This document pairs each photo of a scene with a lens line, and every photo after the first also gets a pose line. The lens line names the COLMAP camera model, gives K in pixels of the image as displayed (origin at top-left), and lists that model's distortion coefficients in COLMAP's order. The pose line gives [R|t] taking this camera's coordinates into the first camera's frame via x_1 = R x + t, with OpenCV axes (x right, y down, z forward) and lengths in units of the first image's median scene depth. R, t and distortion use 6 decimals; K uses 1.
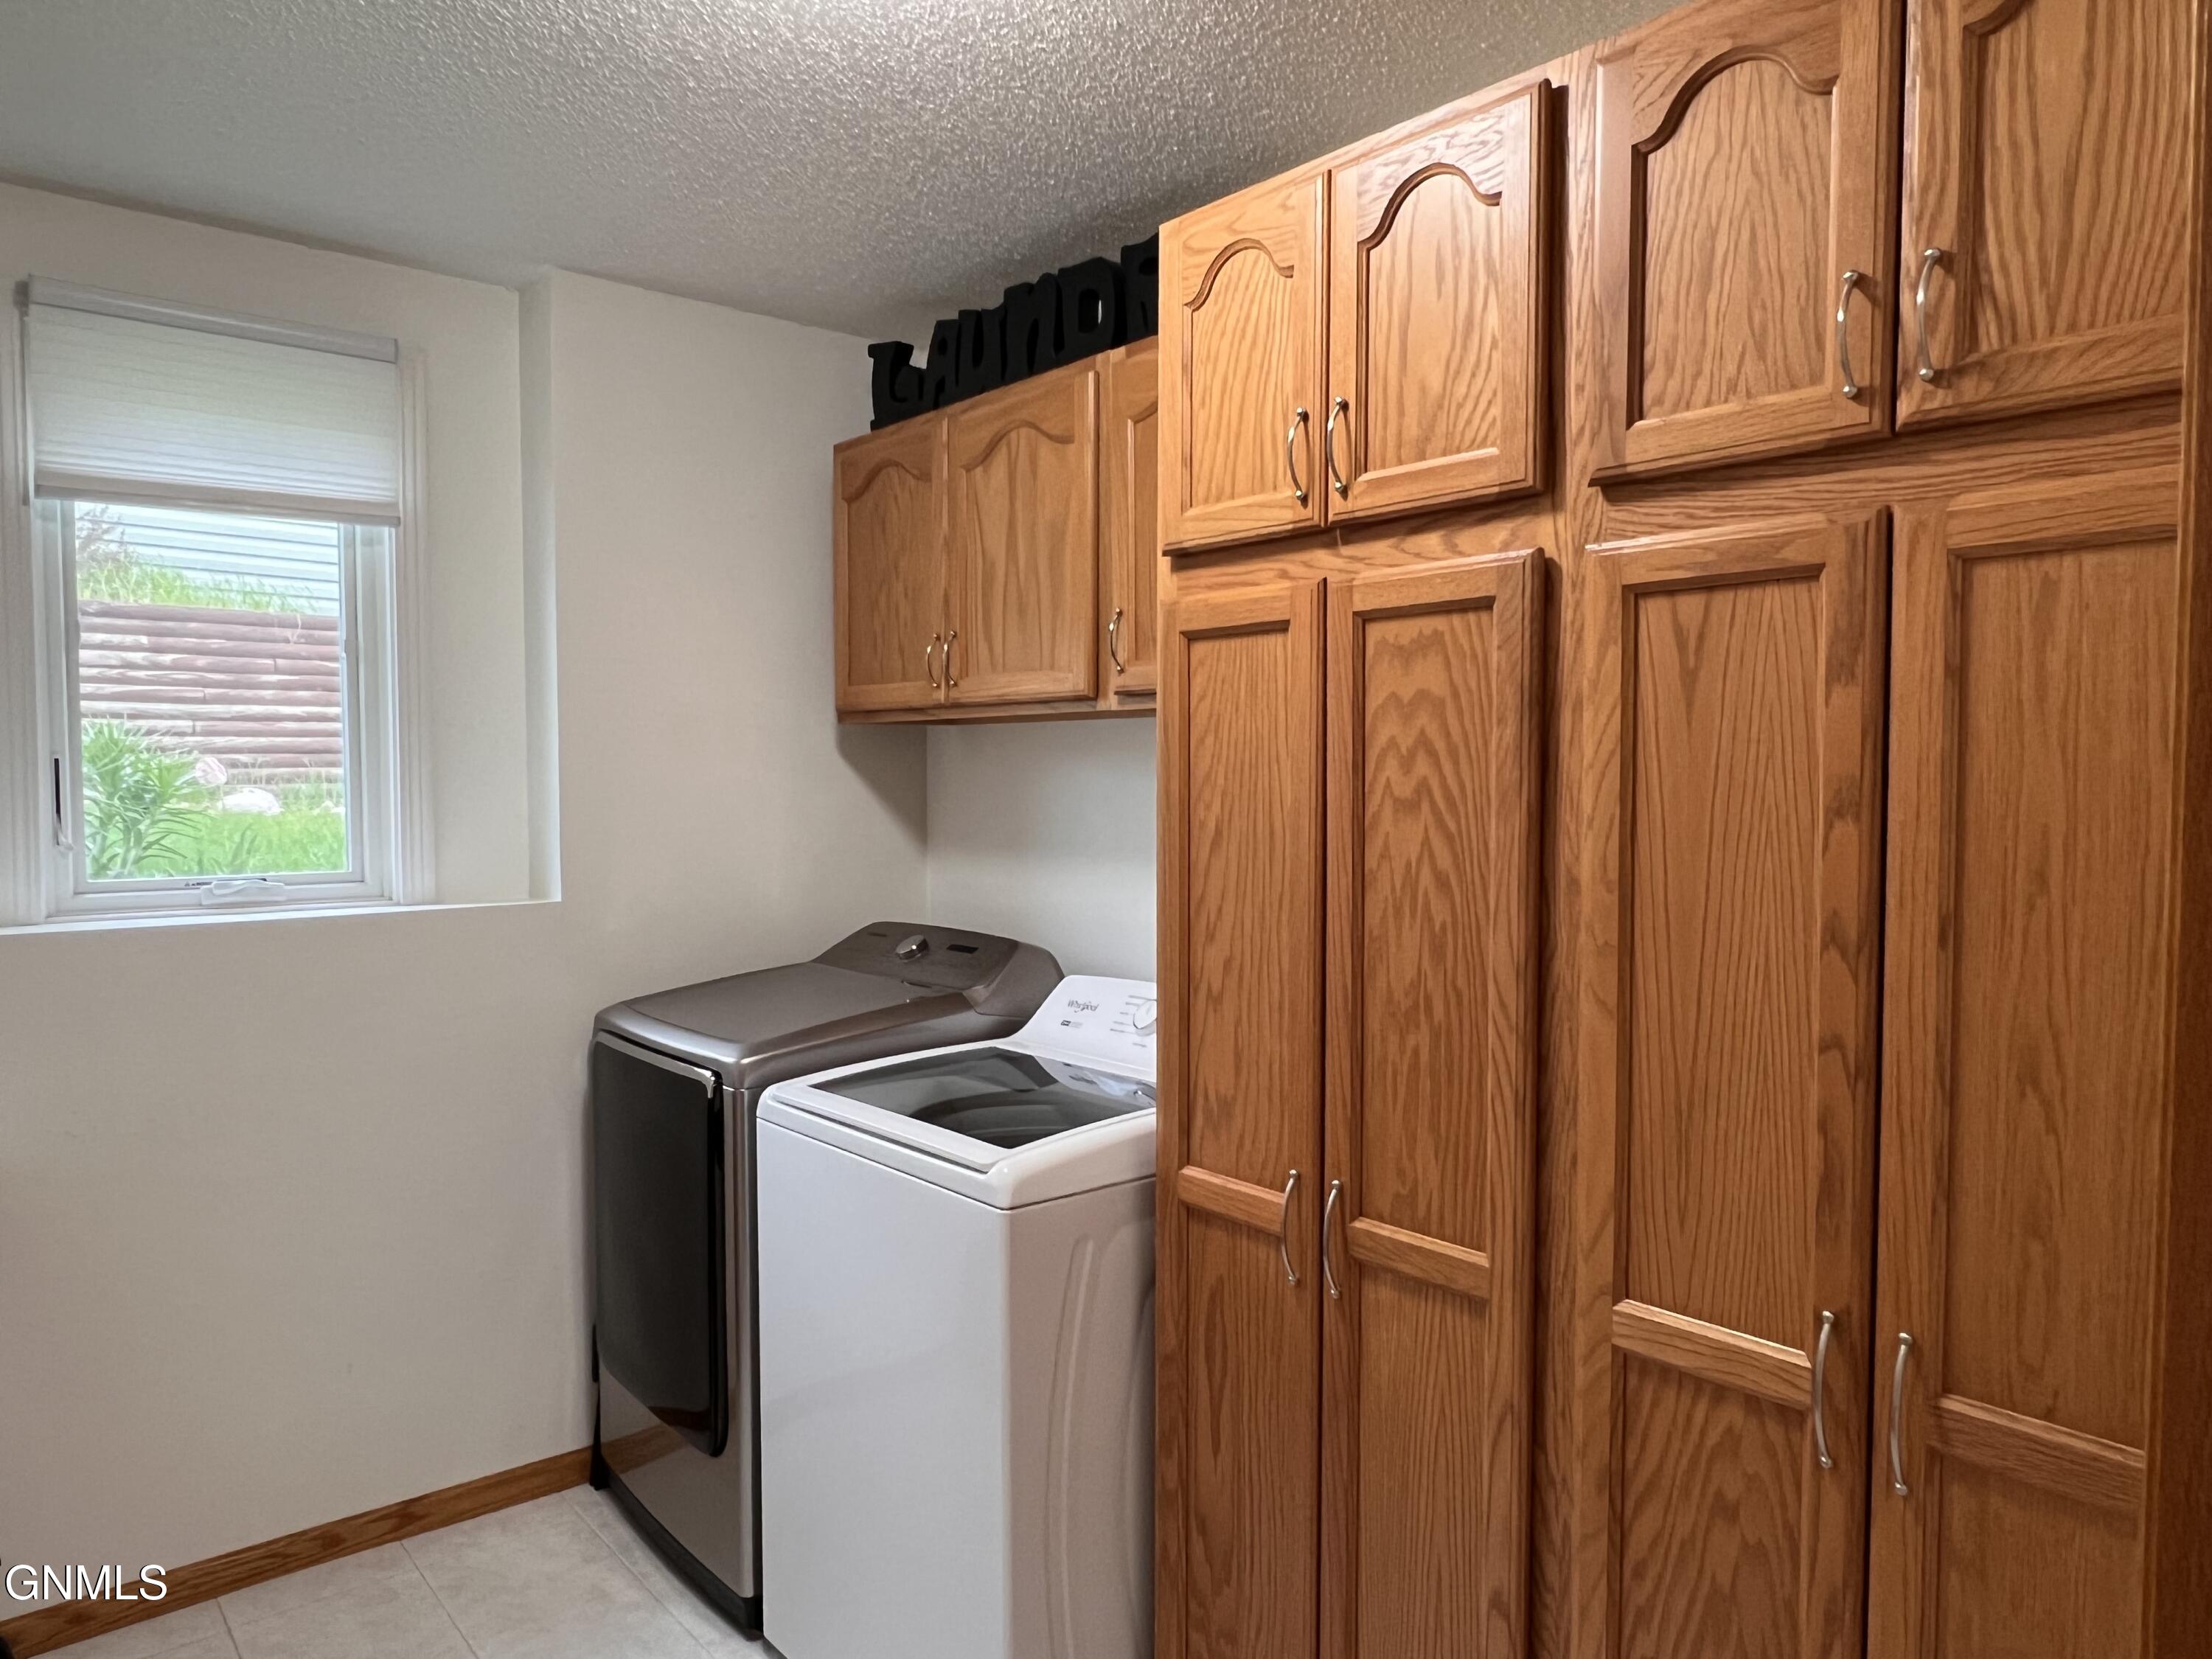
lens RADIAL K [[1458.0, 0, 1087.0], [0, 1458.0, 837.9], [0, 0, 1]] dist [-0.000311, -0.006127]
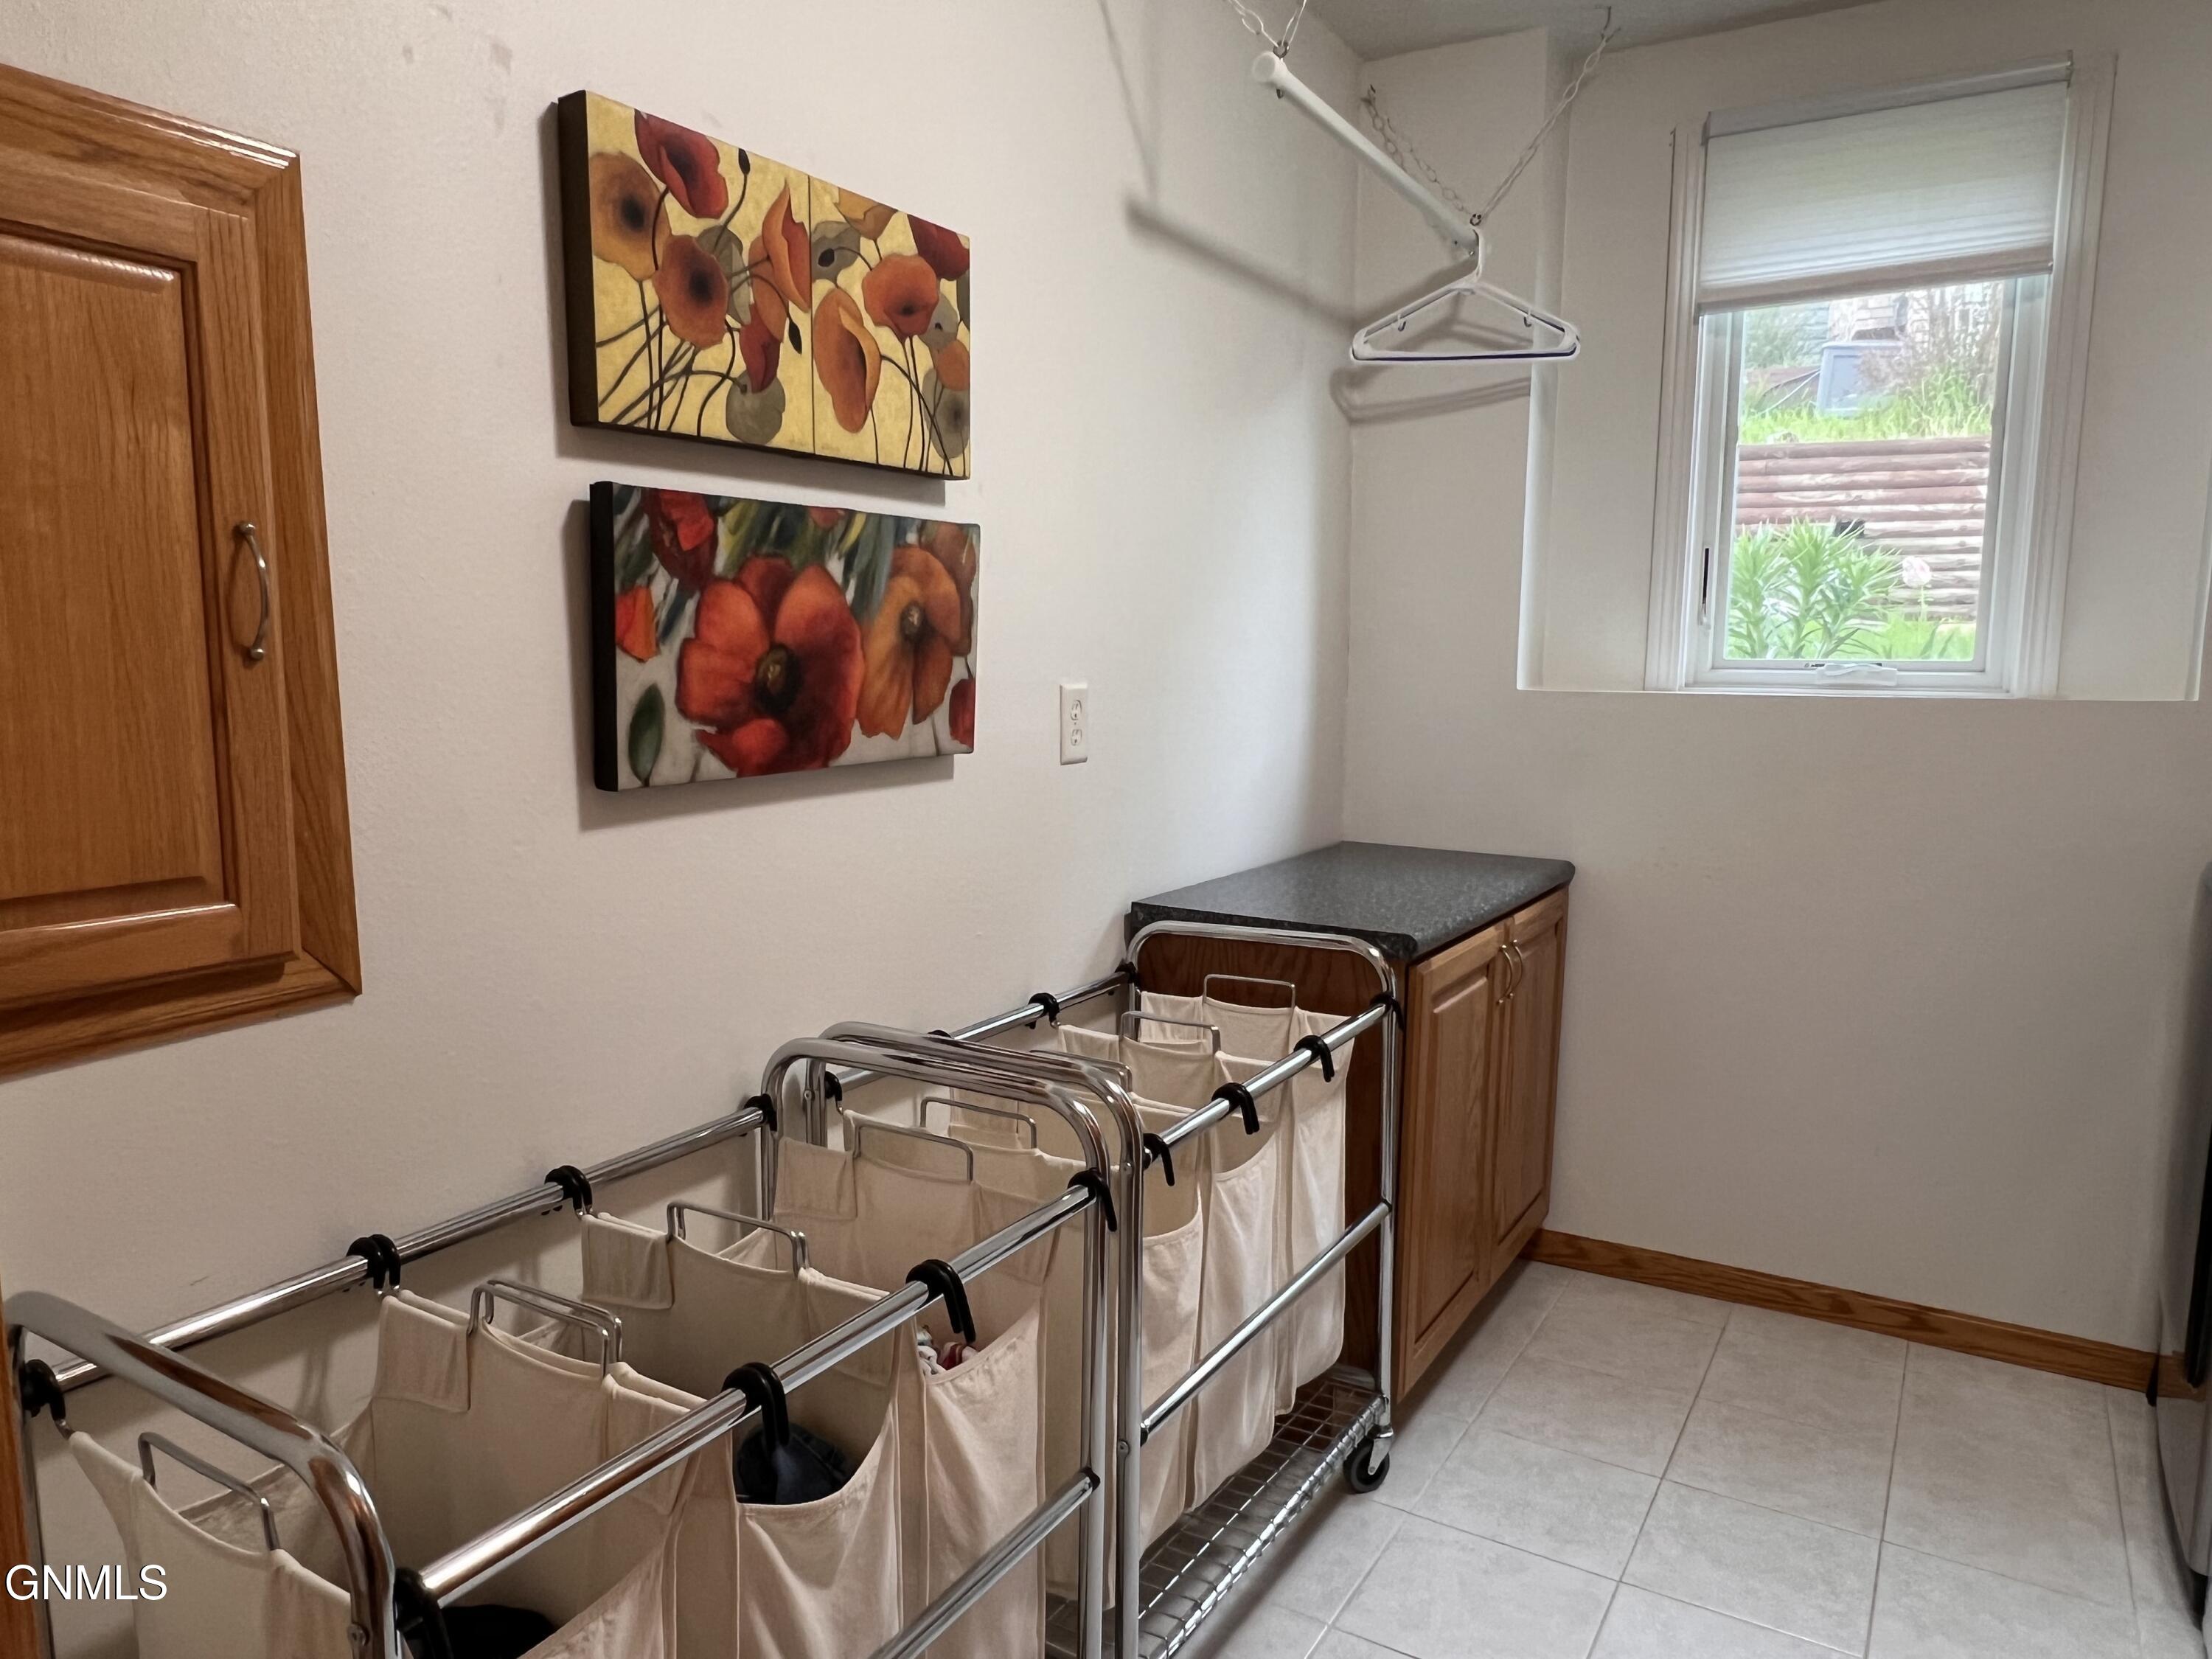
lens RADIAL K [[1458.0, 0, 1083.4], [0, 1458.0, 842.8], [0, 0, 1]] dist [-0.000311, -0.006127]
pose [[0.321609, 0.130317, -0.937862, 0.283599], [-0.042673, 0.991472, 0.123133, 0.065020], [0.945911, 0.000420, 0.324427, 0.192454]]
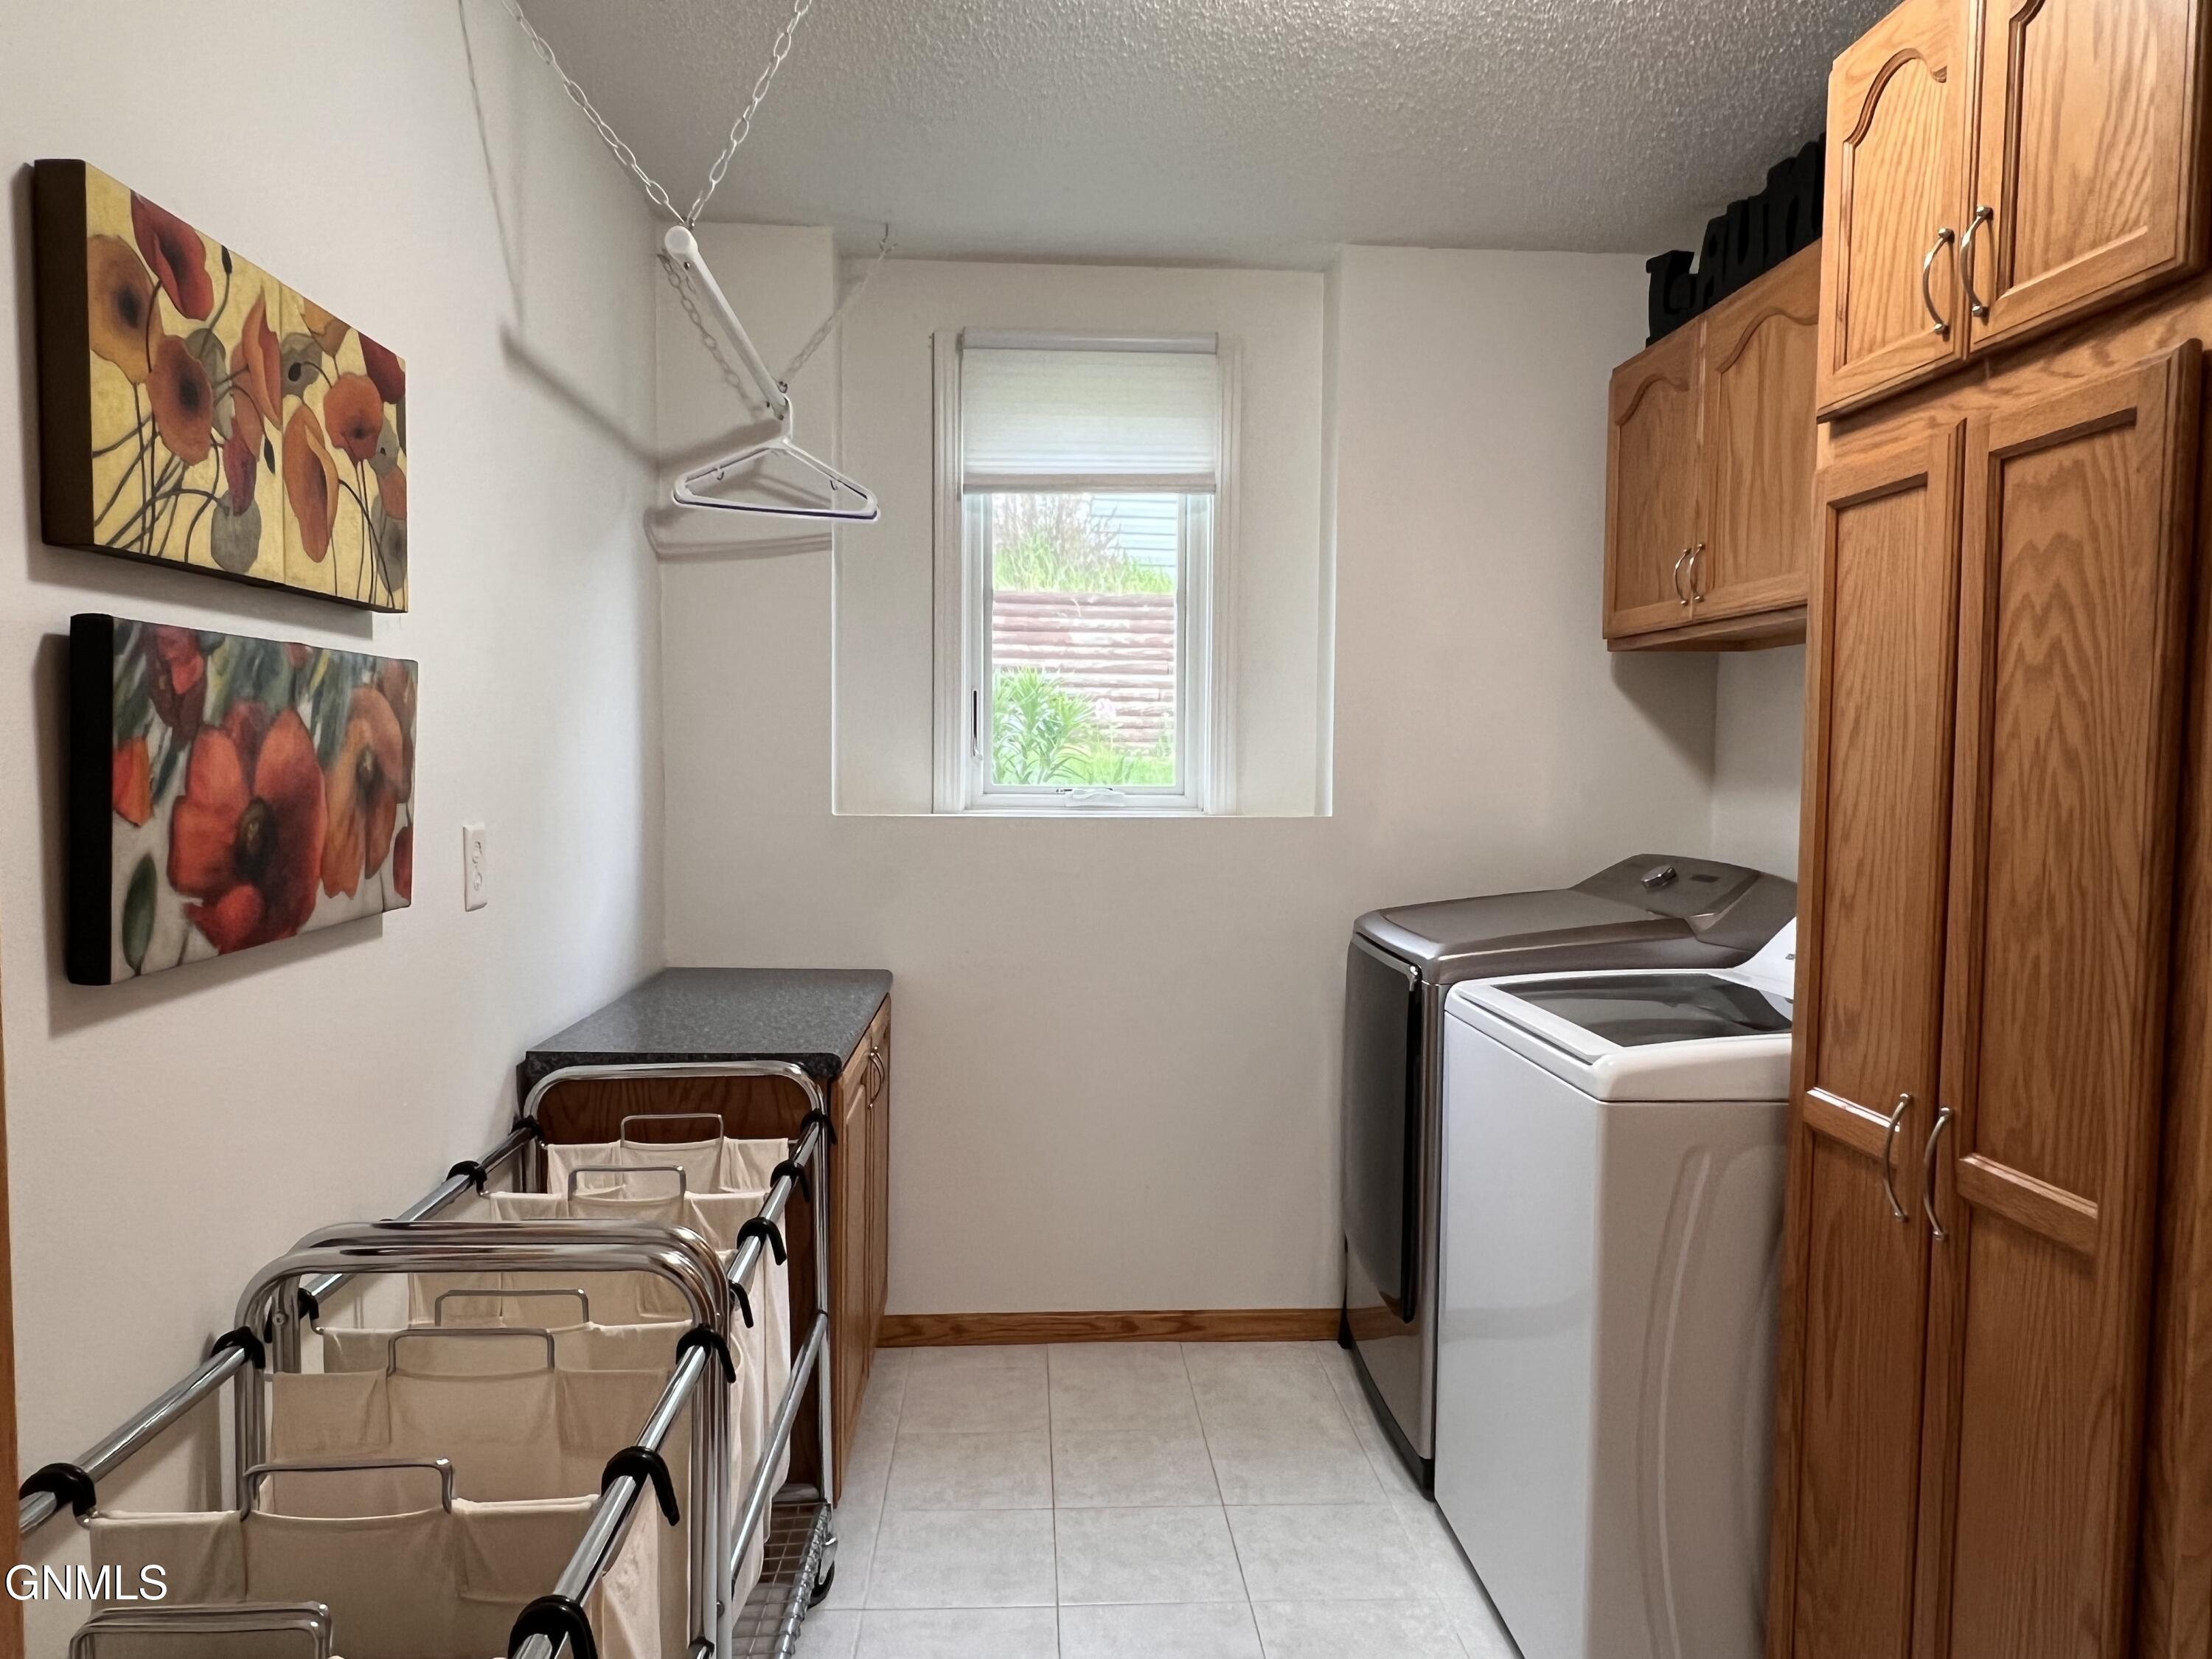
lens RADIAL K [[1458.0, 0, 1084.7], [0, 1458.0, 838.5], [0, 0, 1]] dist [-0.000311, -0.006127]
pose [[0.800529, 0.041789, -0.597835, 0.206255], [-0.033813, 0.999126, 0.024562, 0.052213], [0.598339, 0.000552, 0.801243, -0.009971]]
